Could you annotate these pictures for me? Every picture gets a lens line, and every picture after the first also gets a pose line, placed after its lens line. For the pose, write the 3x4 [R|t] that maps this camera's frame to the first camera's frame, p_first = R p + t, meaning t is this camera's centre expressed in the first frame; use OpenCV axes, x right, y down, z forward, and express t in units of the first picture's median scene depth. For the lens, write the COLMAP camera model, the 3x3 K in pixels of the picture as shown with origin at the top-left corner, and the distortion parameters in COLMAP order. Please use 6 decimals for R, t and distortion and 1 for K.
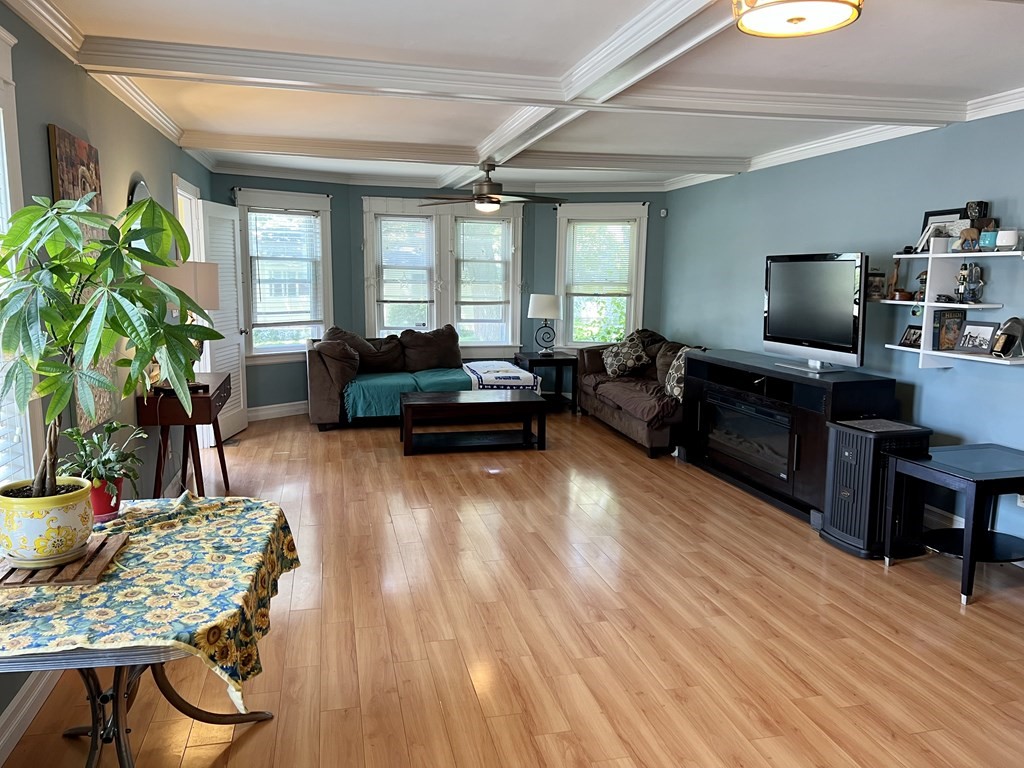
lens RADIAL K [[776.9, 0, 532.7], [0, 776.9, 393.0], [0, 0, 1]] dist [0.071129, -0.031160]
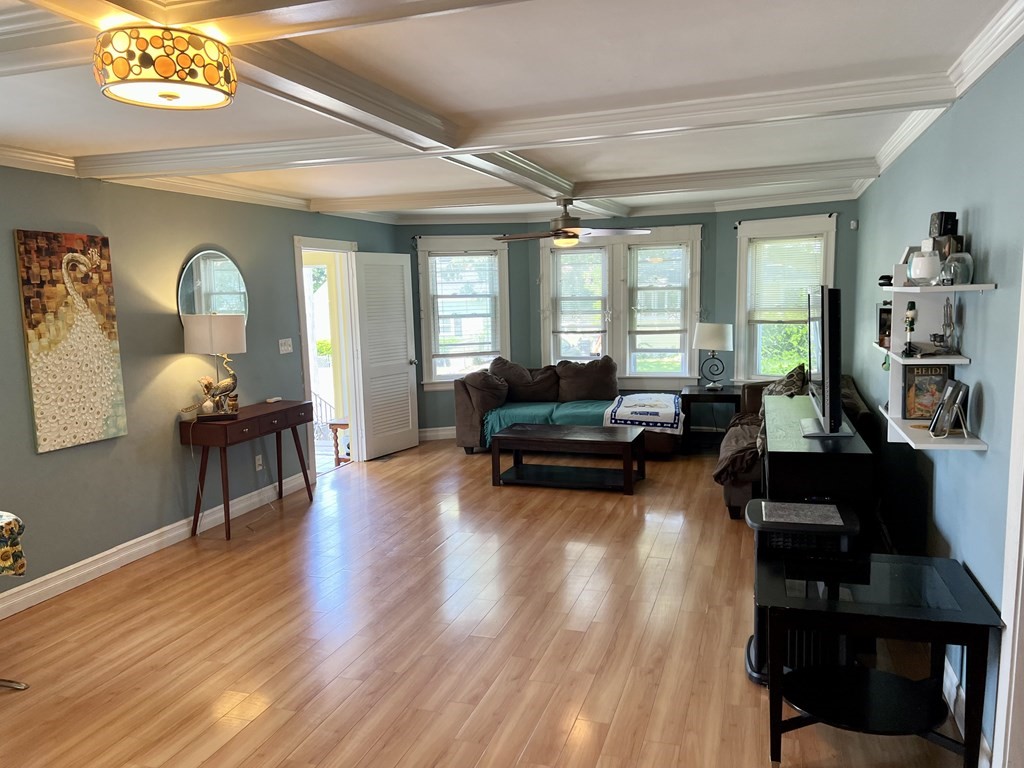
lens RADIAL K [[776.9, 0, 513.7], [0, 776.9, 392.1], [0, 0, 1]] dist [0.071129, -0.031160]
pose [[0.842276, 0.037791, -0.537720, 0.328677], [-0.047996, 0.998835, -0.004981, -0.031824], [0.536905, 0.030003, 0.843109, 0.109990]]
